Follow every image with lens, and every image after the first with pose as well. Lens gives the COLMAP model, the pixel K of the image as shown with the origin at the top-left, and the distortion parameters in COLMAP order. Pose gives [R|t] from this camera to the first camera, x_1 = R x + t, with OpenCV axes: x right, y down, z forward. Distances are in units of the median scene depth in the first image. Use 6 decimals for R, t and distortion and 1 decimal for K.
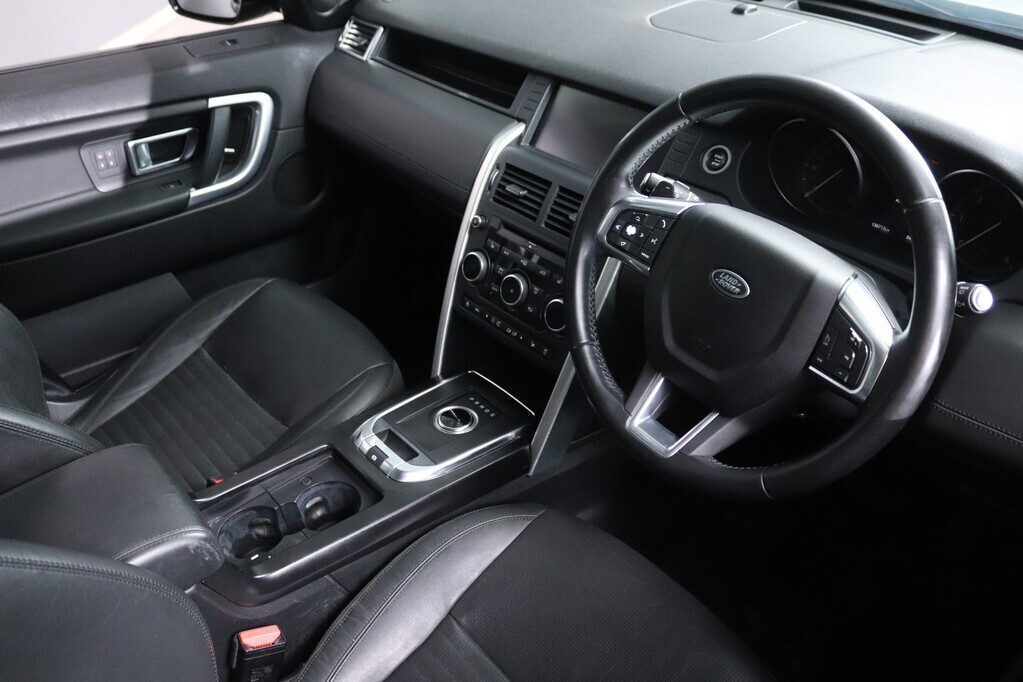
lens RADIAL K [[867.5, 0, 511.5], [0, 867.5, 341.0], [0, 0, 1]] dist [0.000912, 0.000638]
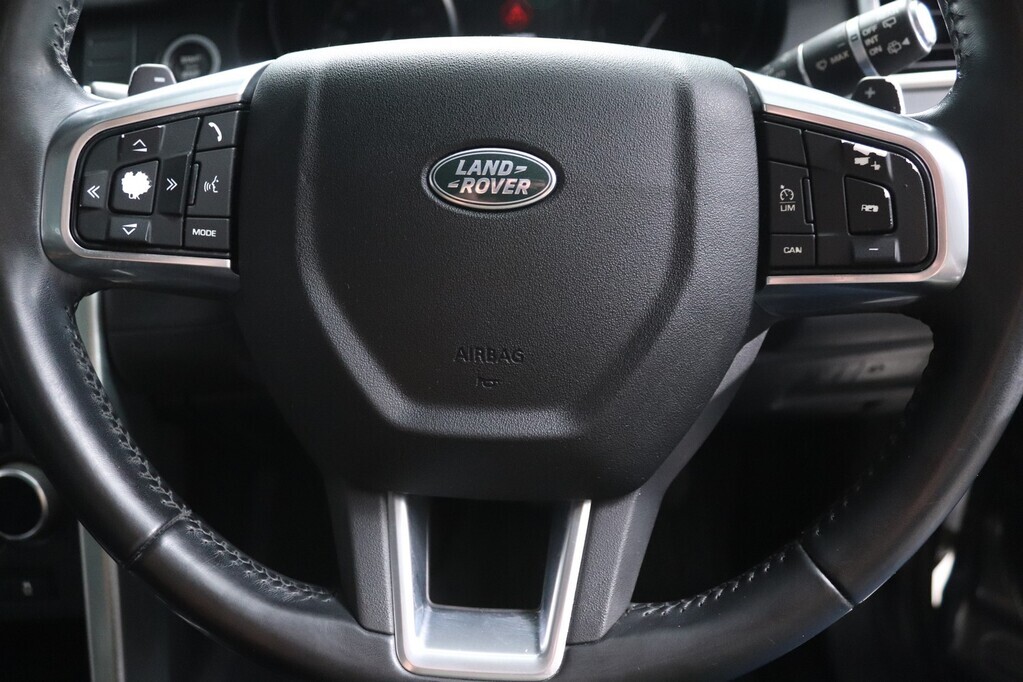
lens RADIAL K [[822.2, 0, 511.9], [0, 822.2, 297.1], [0, 0, 1]] dist [-0.090483, 0.000688]
pose [[0.690926, -0.408643, 0.596349, 0.030100], [0.465269, 0.882719, 0.065819, -0.037760], [-0.553305, 0.231987, 0.800022, 0.666715]]
